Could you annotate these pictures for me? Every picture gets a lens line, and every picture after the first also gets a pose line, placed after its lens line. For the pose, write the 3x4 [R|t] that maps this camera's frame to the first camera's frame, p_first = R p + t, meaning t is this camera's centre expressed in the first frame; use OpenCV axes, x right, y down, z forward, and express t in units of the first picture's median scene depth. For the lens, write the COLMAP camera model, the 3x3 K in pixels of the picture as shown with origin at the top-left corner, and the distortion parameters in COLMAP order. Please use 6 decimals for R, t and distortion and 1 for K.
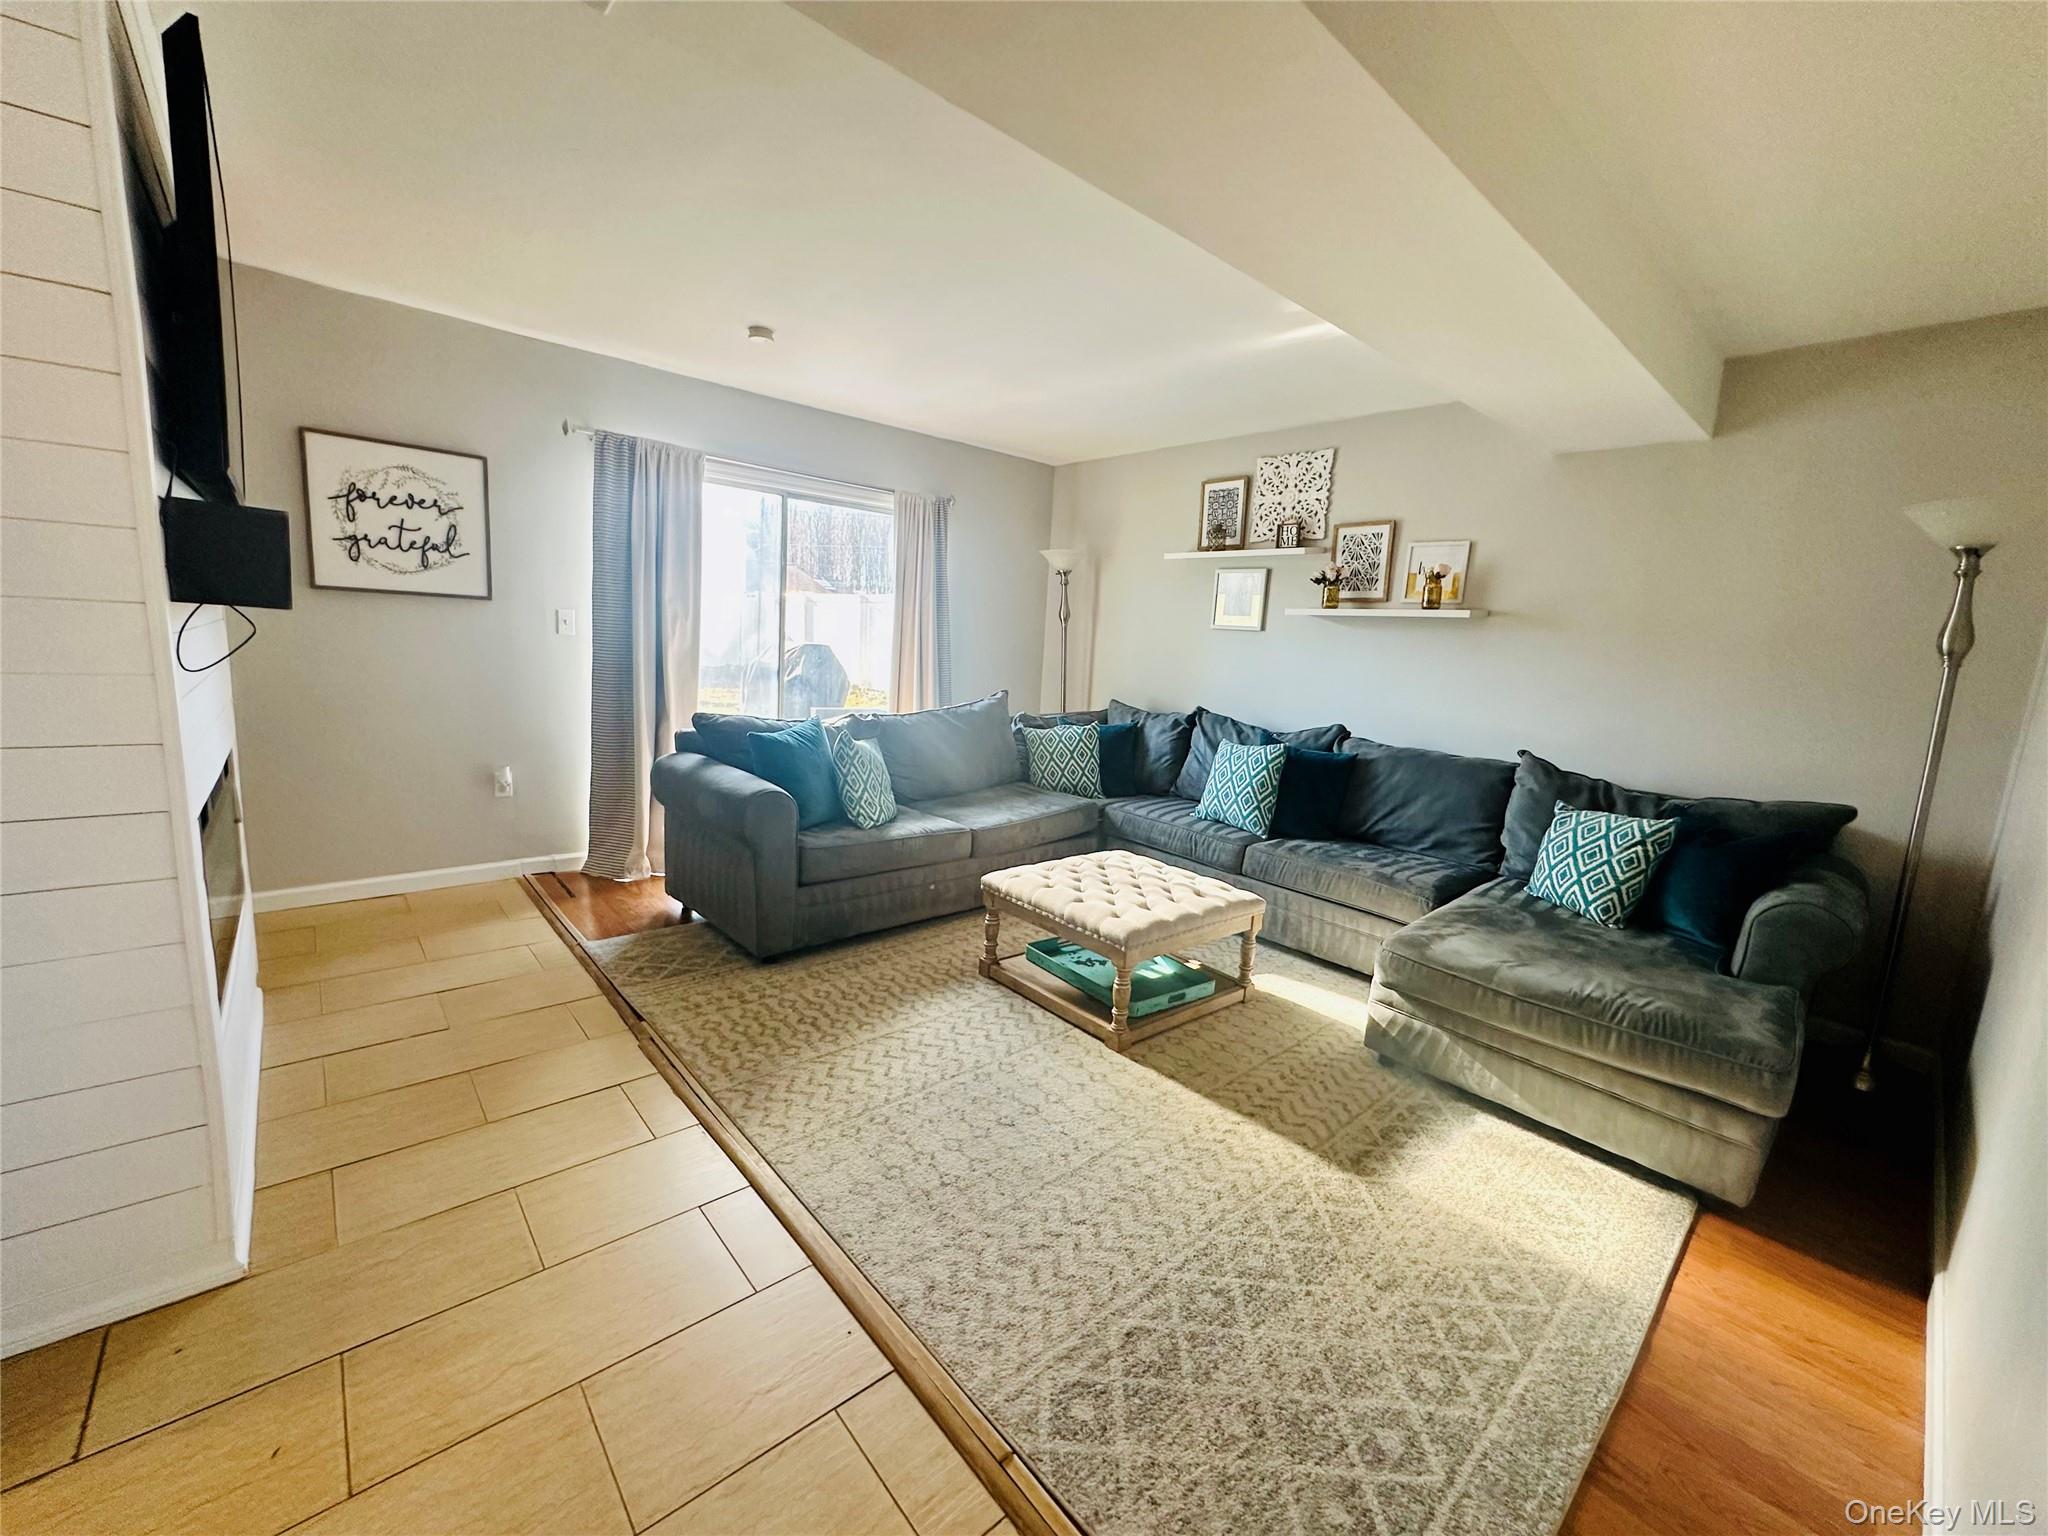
lens RADIAL K [[810.8, 0, 1010.6], [0, 810.8, 765.3], [0, 0, 1]] dist [0.003363, 0.000216]
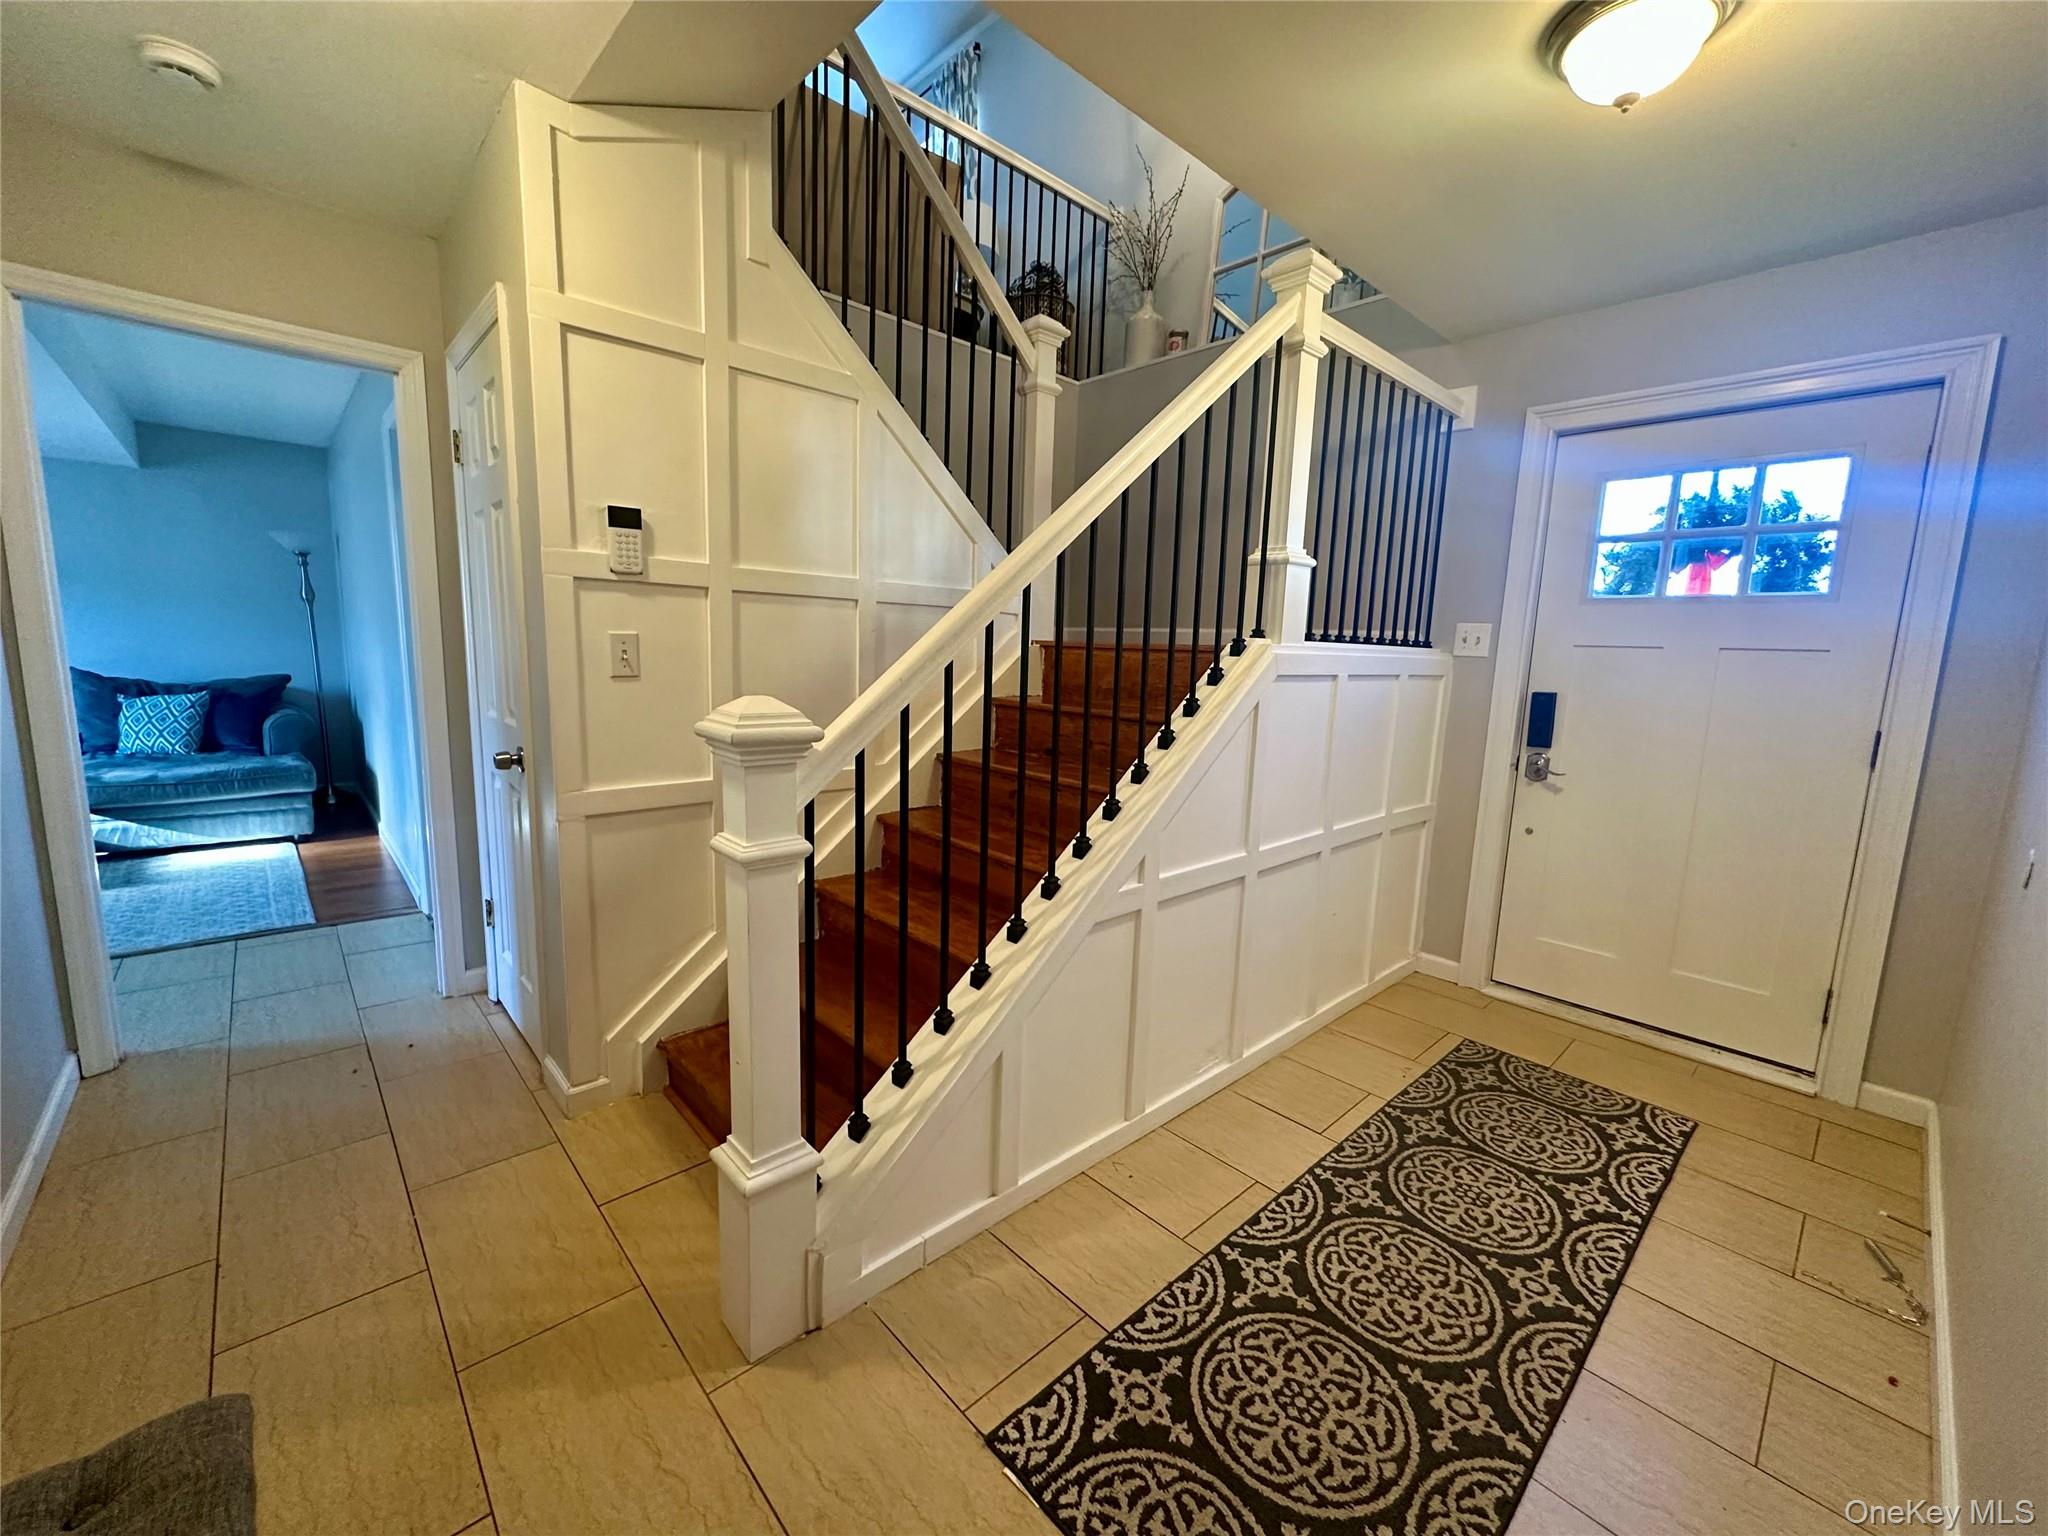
lens RADIAL K [[810.8, 0, 1013.3], [0, 810.8, 770.6], [0, 0, 1]] dist [0.003363, 0.000216]
pose [[-0.017730, -0.209954, 0.977551, -1.150236], [0.118002, 0.970432, 0.210565, 0.076395], [-0.992855, 0.119086, 0.007569, -0.875565]]
